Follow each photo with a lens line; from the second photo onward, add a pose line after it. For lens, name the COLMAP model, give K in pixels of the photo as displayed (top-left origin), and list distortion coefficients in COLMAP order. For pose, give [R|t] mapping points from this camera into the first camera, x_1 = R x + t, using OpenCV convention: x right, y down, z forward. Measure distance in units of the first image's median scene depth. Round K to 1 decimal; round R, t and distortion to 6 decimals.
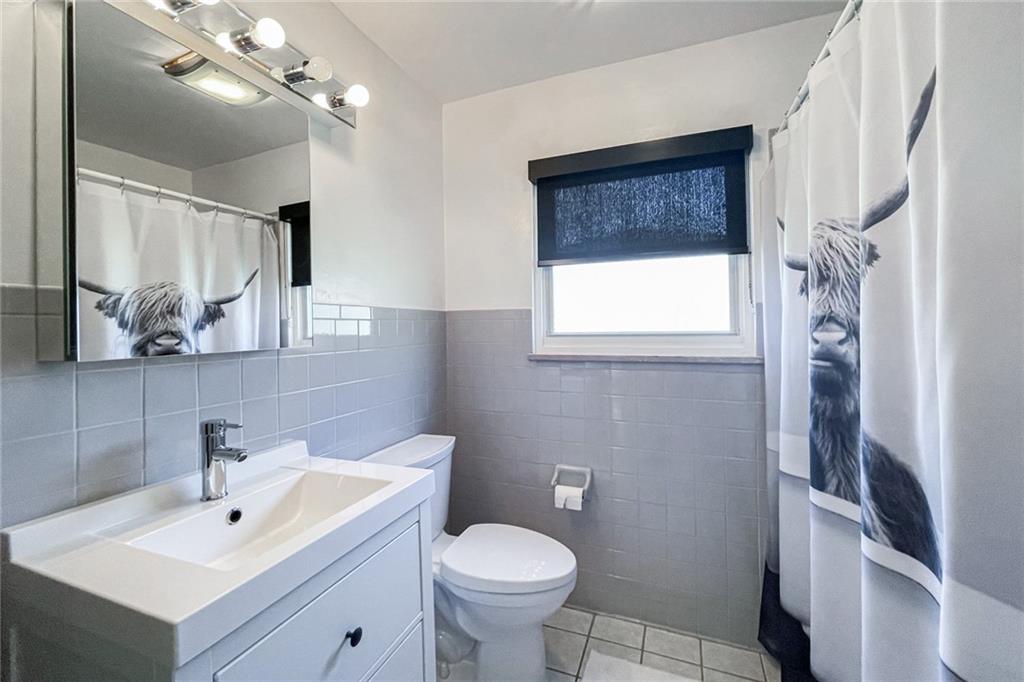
lens RADIAL K [[425.8, 0, 511.9], [0, 425.8, 321.6], [0, 0, 1]] dist [-0.004003, 0.000572]
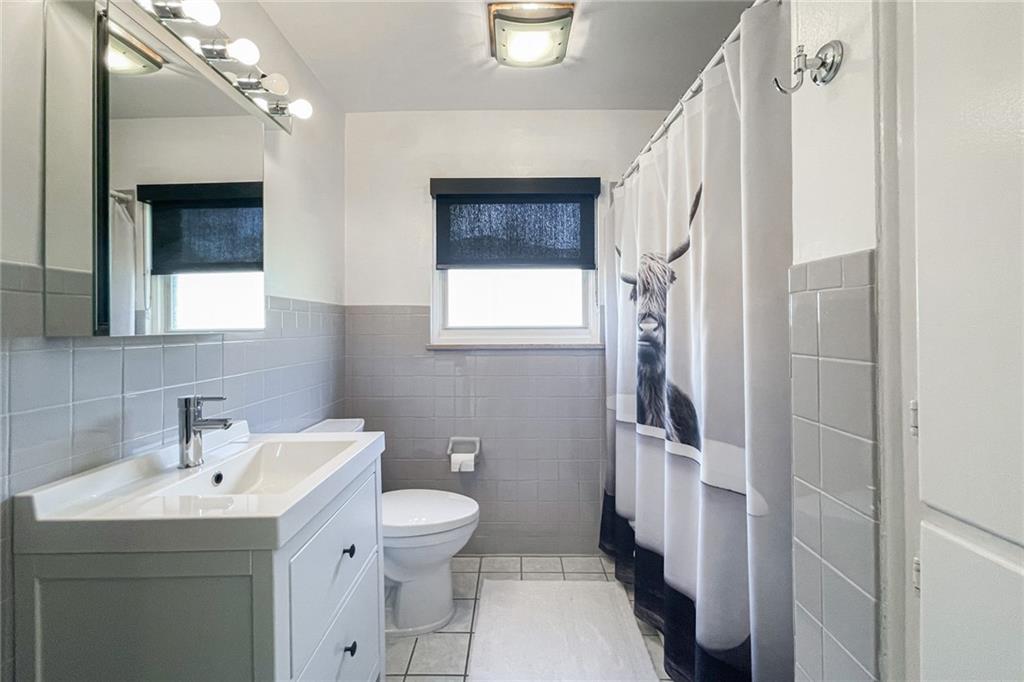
lens RADIAL K [[425.8, 0, 511.9], [0, 425.8, 321.6], [0, 0, 1]] dist [-0.004003, 0.000572]
pose [[0.933229, 0.014719, 0.358980, -0.211785], [-0.013446, 0.999891, -0.006042, 0.023639], [-0.359030, 0.000812, 0.933326, -0.212636]]
